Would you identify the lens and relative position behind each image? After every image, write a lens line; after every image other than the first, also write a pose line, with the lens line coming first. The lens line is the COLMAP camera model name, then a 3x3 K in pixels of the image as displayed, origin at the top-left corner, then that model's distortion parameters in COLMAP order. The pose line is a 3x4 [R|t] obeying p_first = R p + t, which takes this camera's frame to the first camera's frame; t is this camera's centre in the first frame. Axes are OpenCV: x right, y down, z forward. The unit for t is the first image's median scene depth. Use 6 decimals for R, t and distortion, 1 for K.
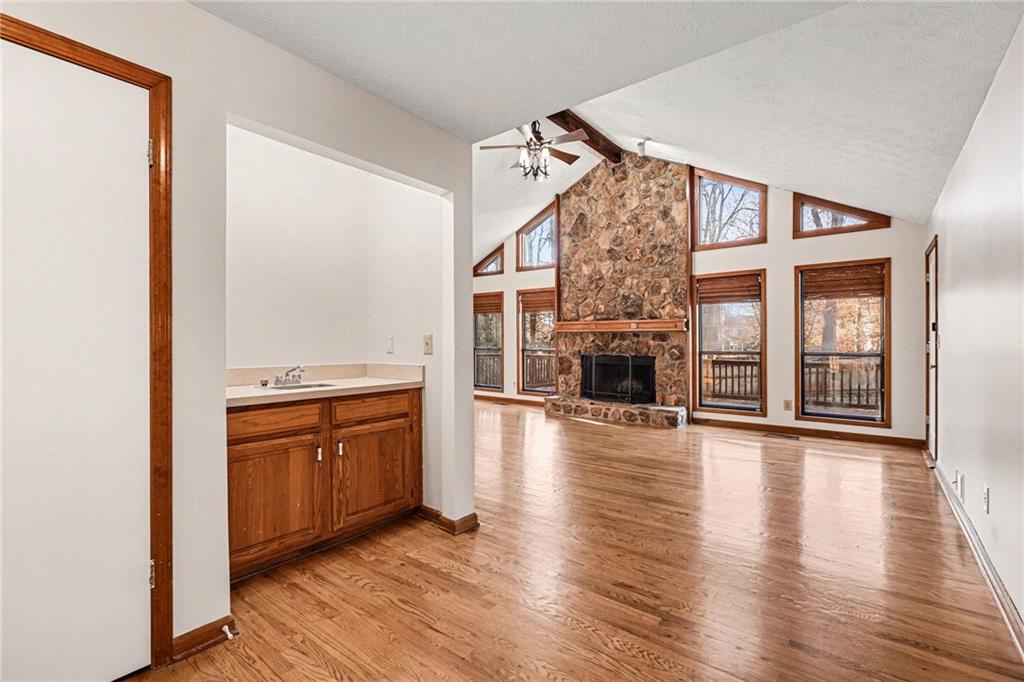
lens RADIAL K [[464.0, 0, 512.8], [0, 464.0, 297.2], [0, 0, 1]] dist [-0.012195, 0.001865]
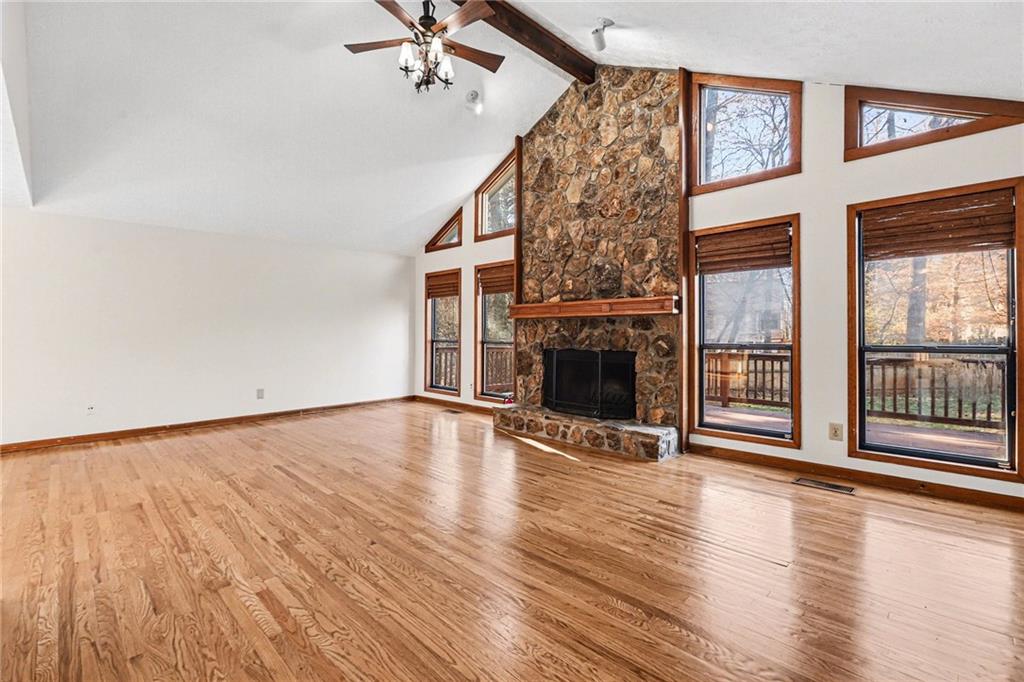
lens RADIAL K [[464.0, 0, 515.2], [0, 464.0, 296.4], [0, 0, 1]] dist [-0.012195, 0.001865]
pose [[0.992840, -0.016200, -0.118350, 0.205709], [0.018422, 0.999674, 0.017706, 0.029140], [0.118025, -0.019759, 0.992814, 0.286720]]
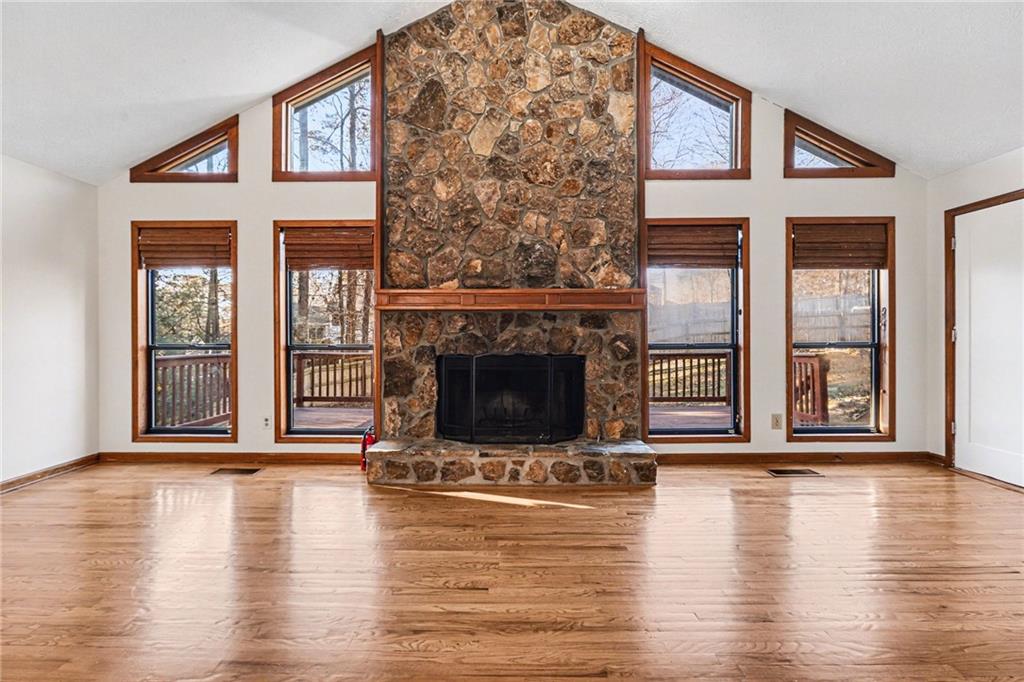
lens RADIAL K [[464.0, 0, 502.5], [0, 464.0, 314.8], [0, 0, 1]] dist [-0.012195, 0.001865]
pose [[0.789846, 0.013613, 0.613154, -0.115264], [-0.053144, 0.997512, 0.046312, 0.056386], [-0.610999, -0.069165, 0.788604, 0.600931]]
